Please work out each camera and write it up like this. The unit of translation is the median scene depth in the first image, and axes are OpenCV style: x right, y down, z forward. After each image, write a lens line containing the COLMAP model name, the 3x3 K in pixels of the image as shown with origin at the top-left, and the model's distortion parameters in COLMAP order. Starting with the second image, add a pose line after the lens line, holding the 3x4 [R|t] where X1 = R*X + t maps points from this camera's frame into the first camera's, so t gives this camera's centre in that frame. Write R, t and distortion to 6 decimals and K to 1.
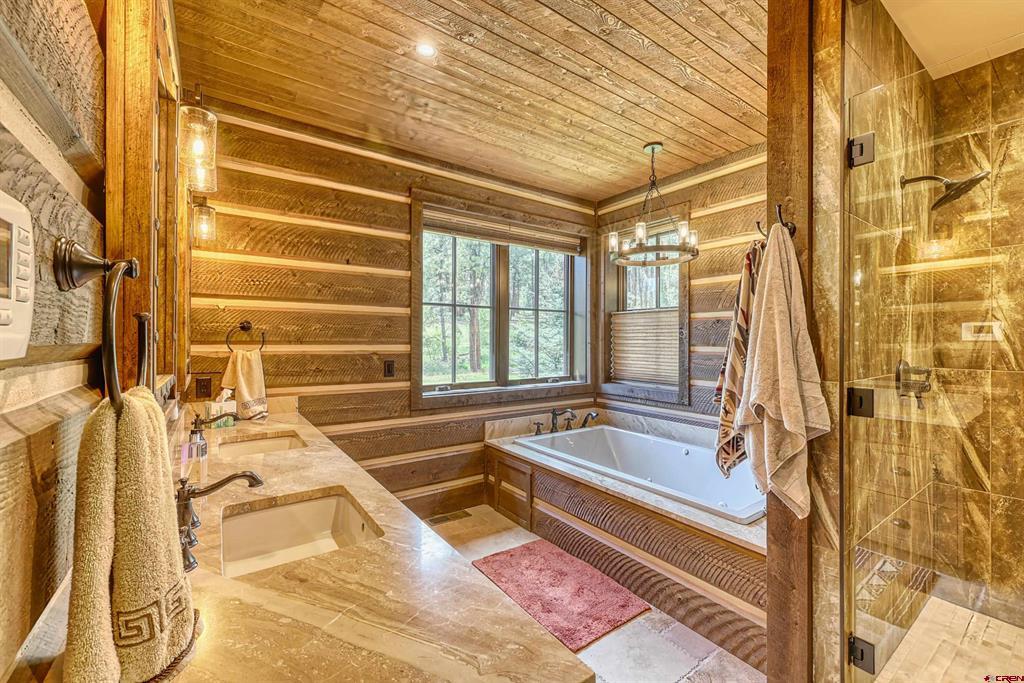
lens RADIAL K [[419.8, 0, 511.3], [0, 419.8, 338.0], [0, 0, 1]] dist [-0.001566, 0.001215]
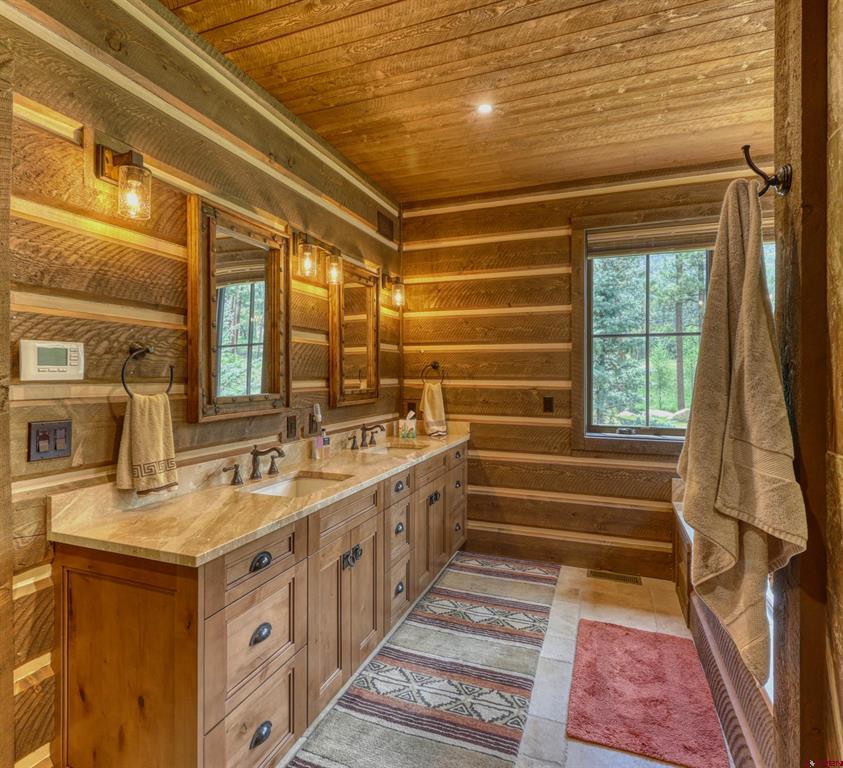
lens RADIAL K [[469.5, 0, 436.4], [0, 469.5, 370.8], [0, 0, 1]] dist [0.001105, 0.001053]
pose [[0.570889, -0.012483, -0.820932, 0.553335], [0.002798, 0.999908, -0.013259, 0.008032], [0.821023, 0.005272, 0.570871, 0.155844]]
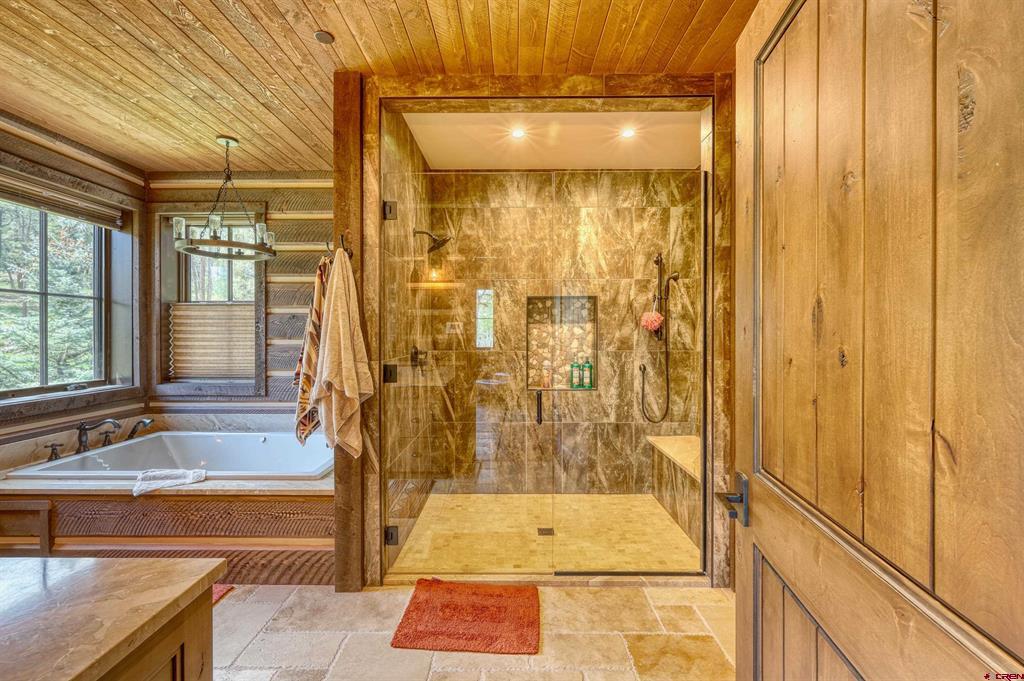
lens RADIAL K [[419.8, 0, 510.7], [0, 419.8, 335.9], [0, 0, 1]] dist [-0.001566, 0.001215]
pose [[0.585229, -0.007696, 0.810831, -0.093011], [0.000193, 0.999956, 0.009352, 0.000226], [-0.810868, -0.005316, 0.585205, -0.153152]]
